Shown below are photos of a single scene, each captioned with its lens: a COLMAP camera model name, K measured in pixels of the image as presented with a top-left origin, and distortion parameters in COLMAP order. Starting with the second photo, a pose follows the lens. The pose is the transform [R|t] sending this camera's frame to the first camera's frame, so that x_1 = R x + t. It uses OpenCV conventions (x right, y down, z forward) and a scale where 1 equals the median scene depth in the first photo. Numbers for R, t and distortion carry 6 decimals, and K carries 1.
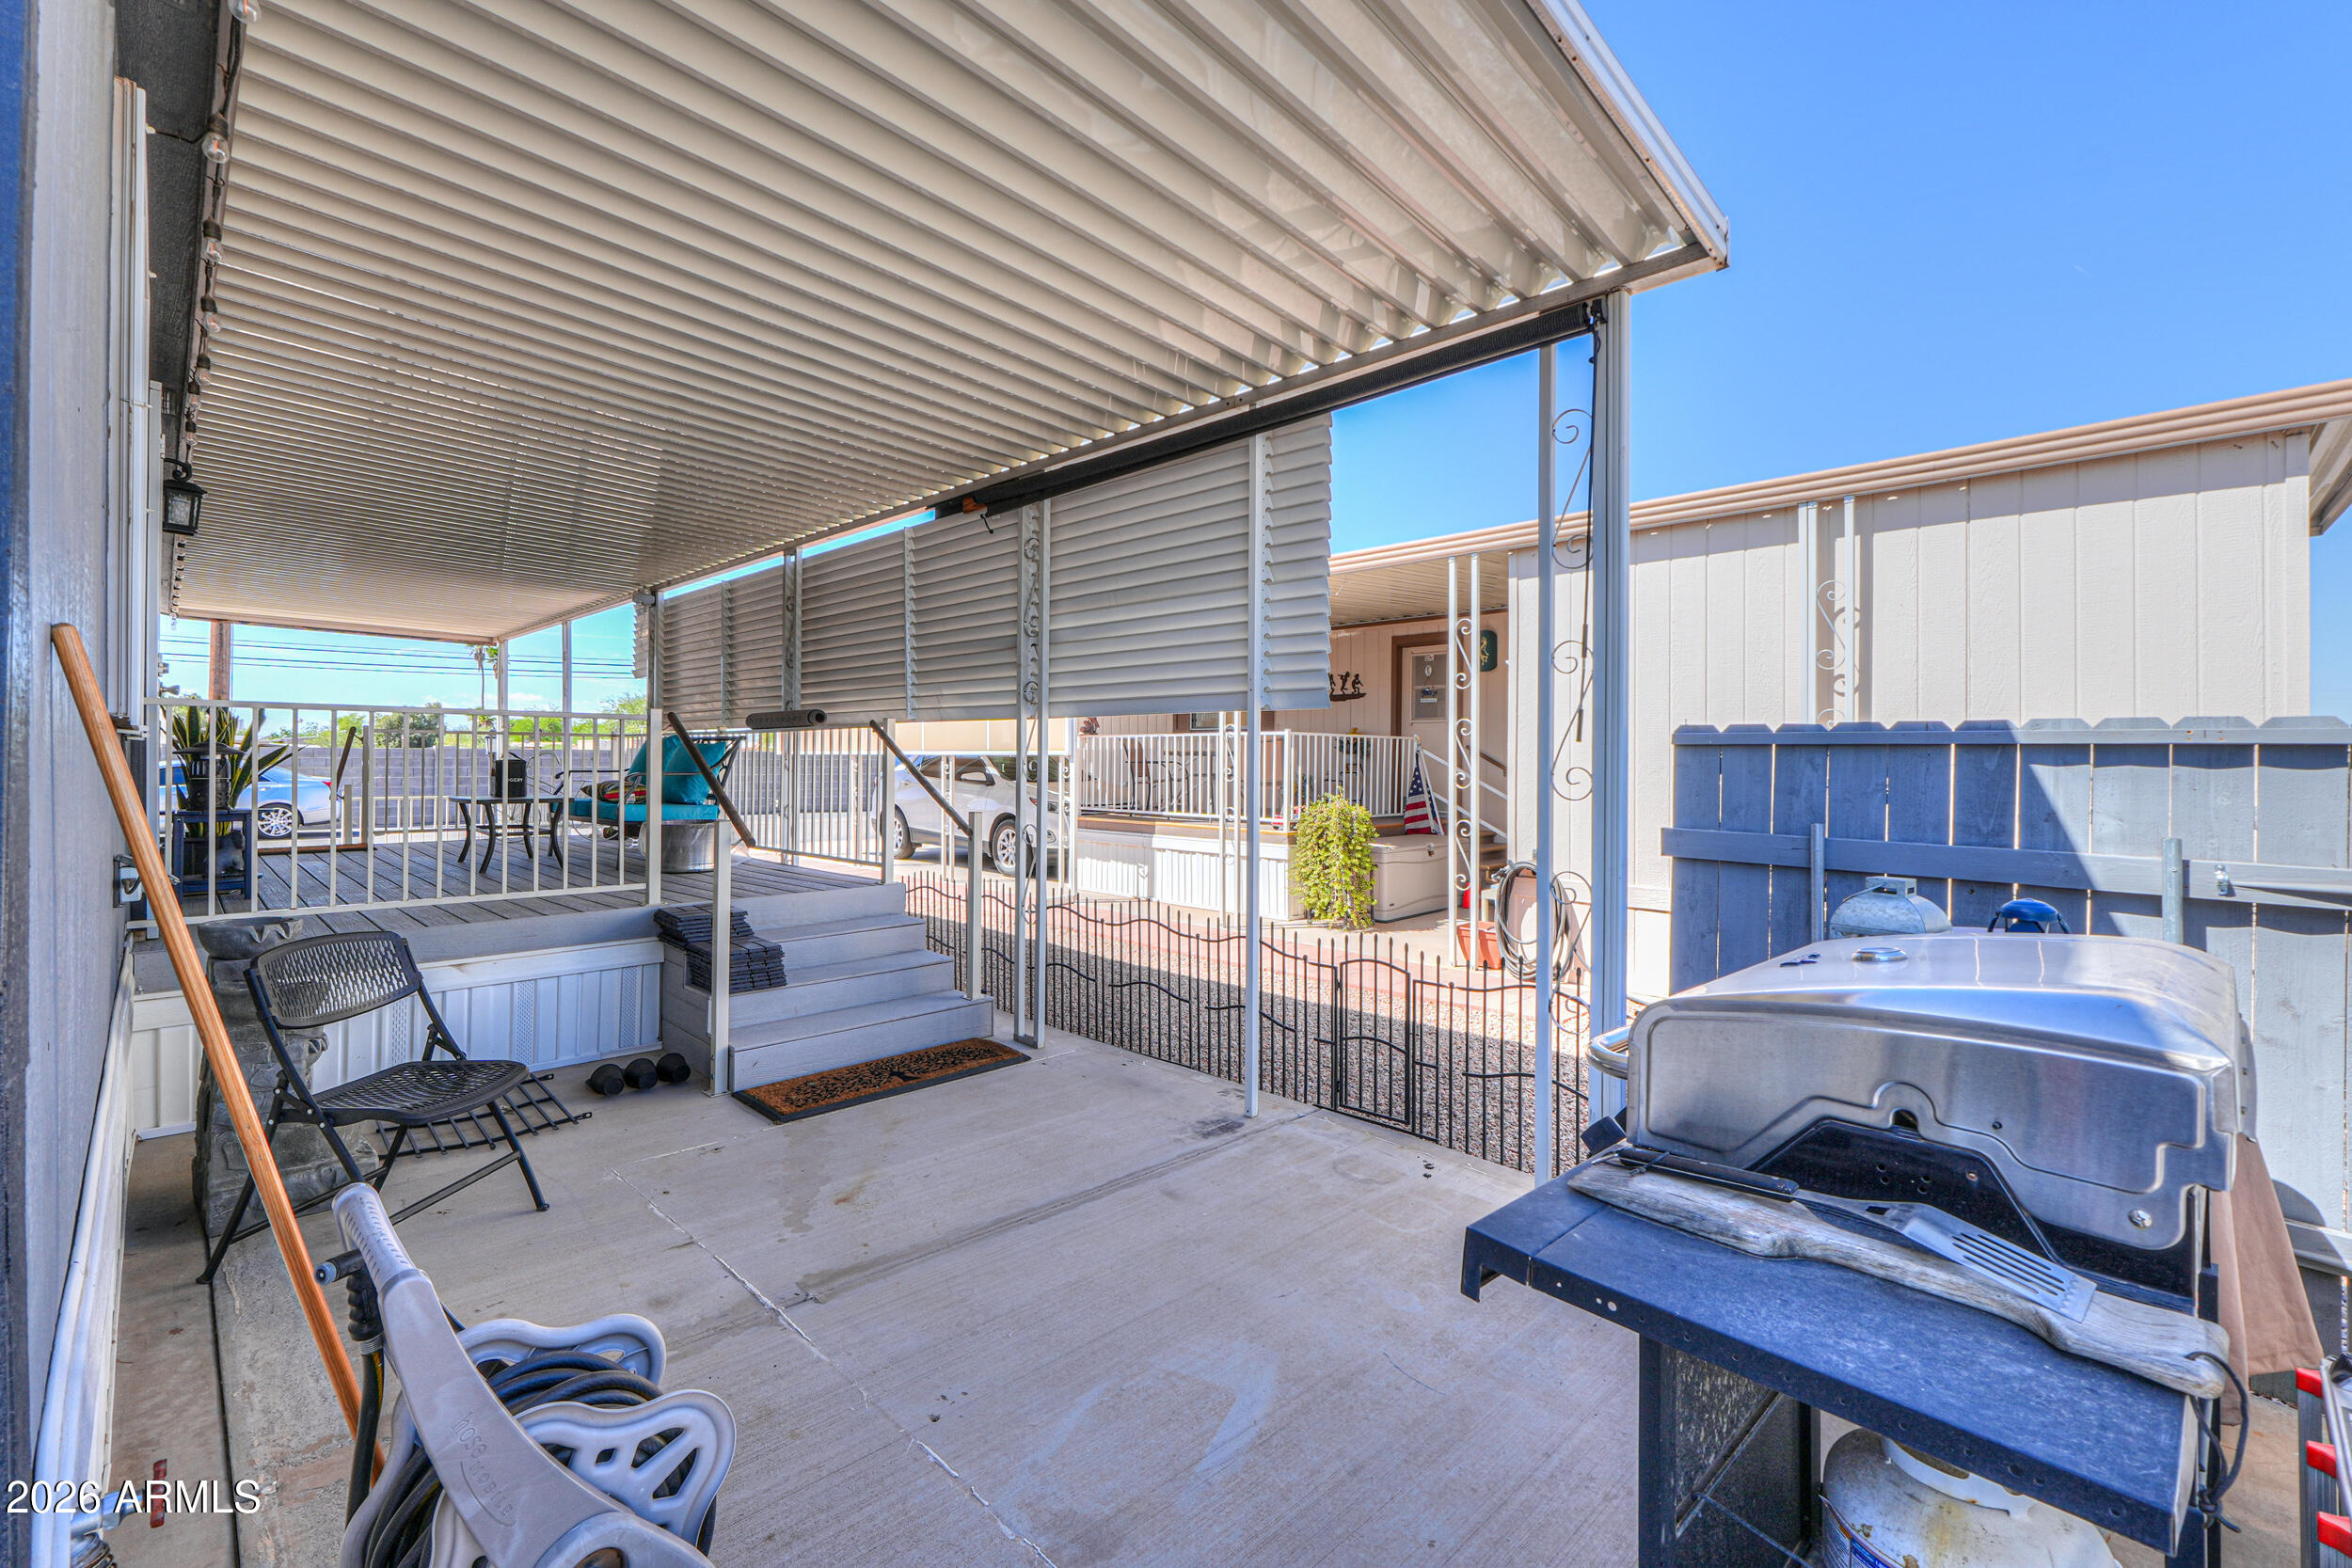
lens RADIAL K [[998.1, 0, 1178.4], [0, 998.1, 774.4], [0, 0, 1]] dist [-0.001439, -0.000463]
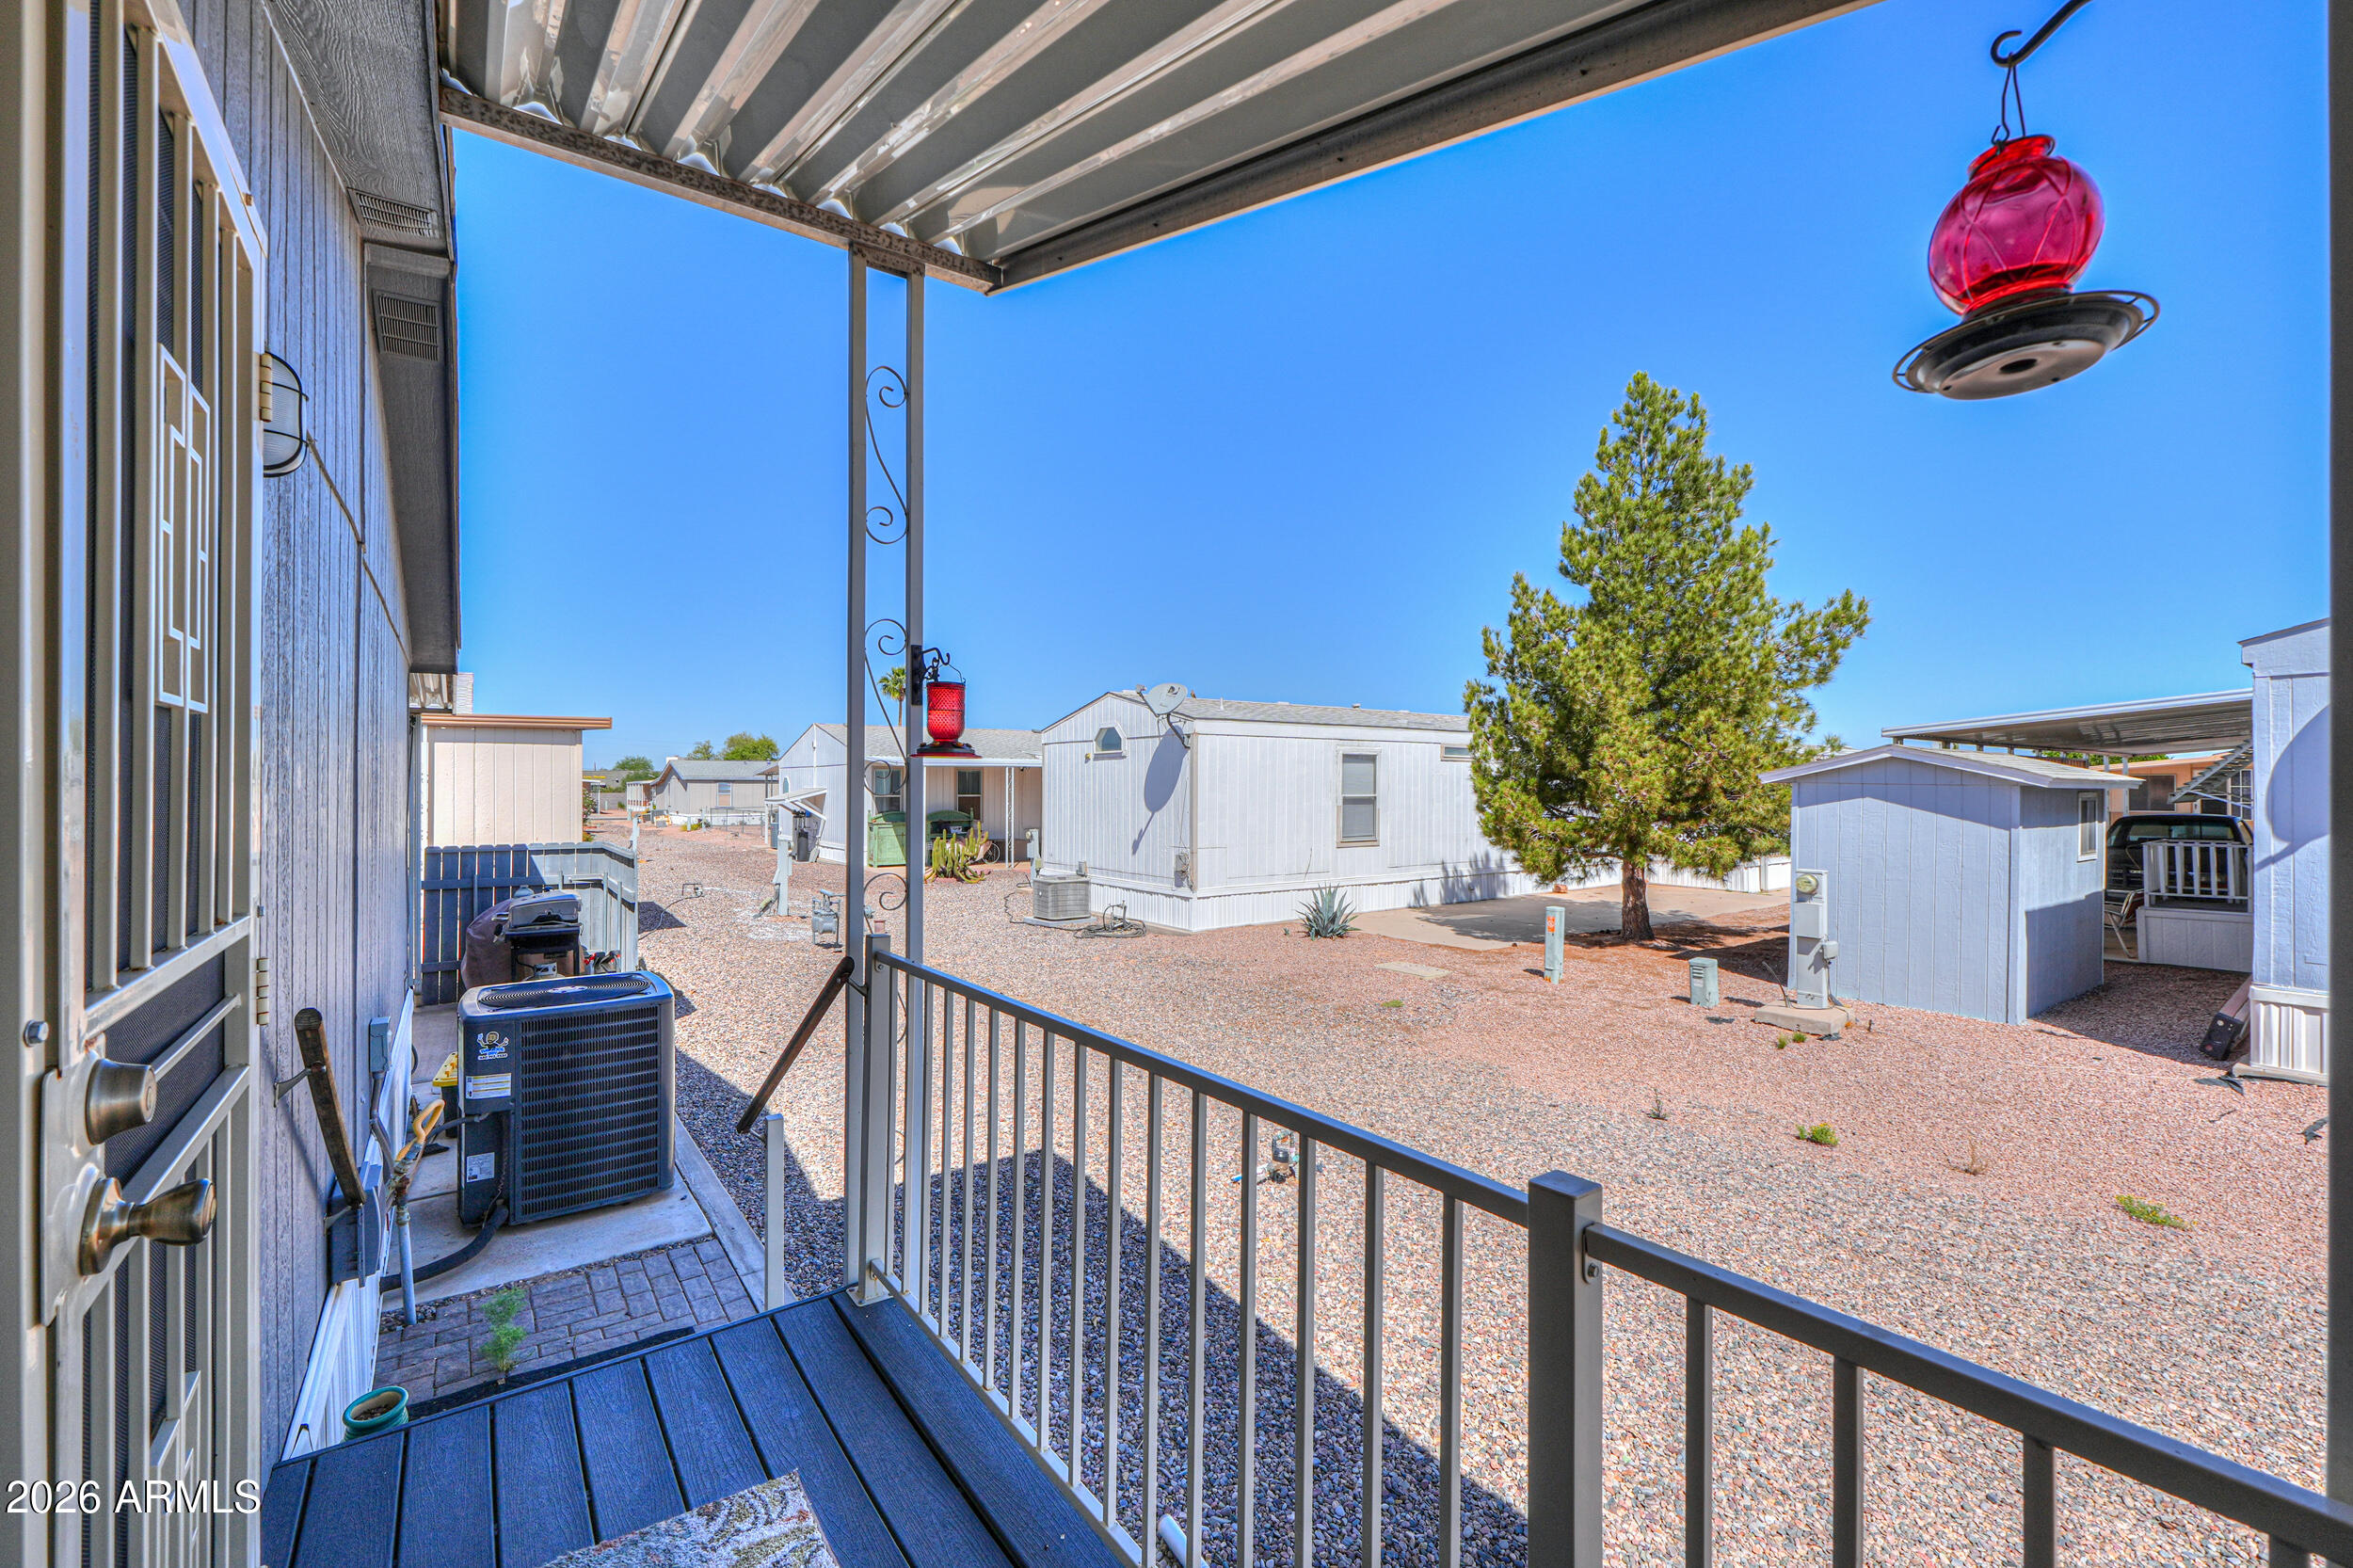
lens RADIAL K [[998.7, 0, 1178.9], [0, 998.7, 774.4], [0, 0, 1]] dist [-0.001439, -0.000463]
pose [[0.178976, -0.003106, 0.983848, -2.604099], [0.012053, 0.999927, 0.000964, -0.305870], [-0.983780, 0.011686, 0.179001, -2.266833]]
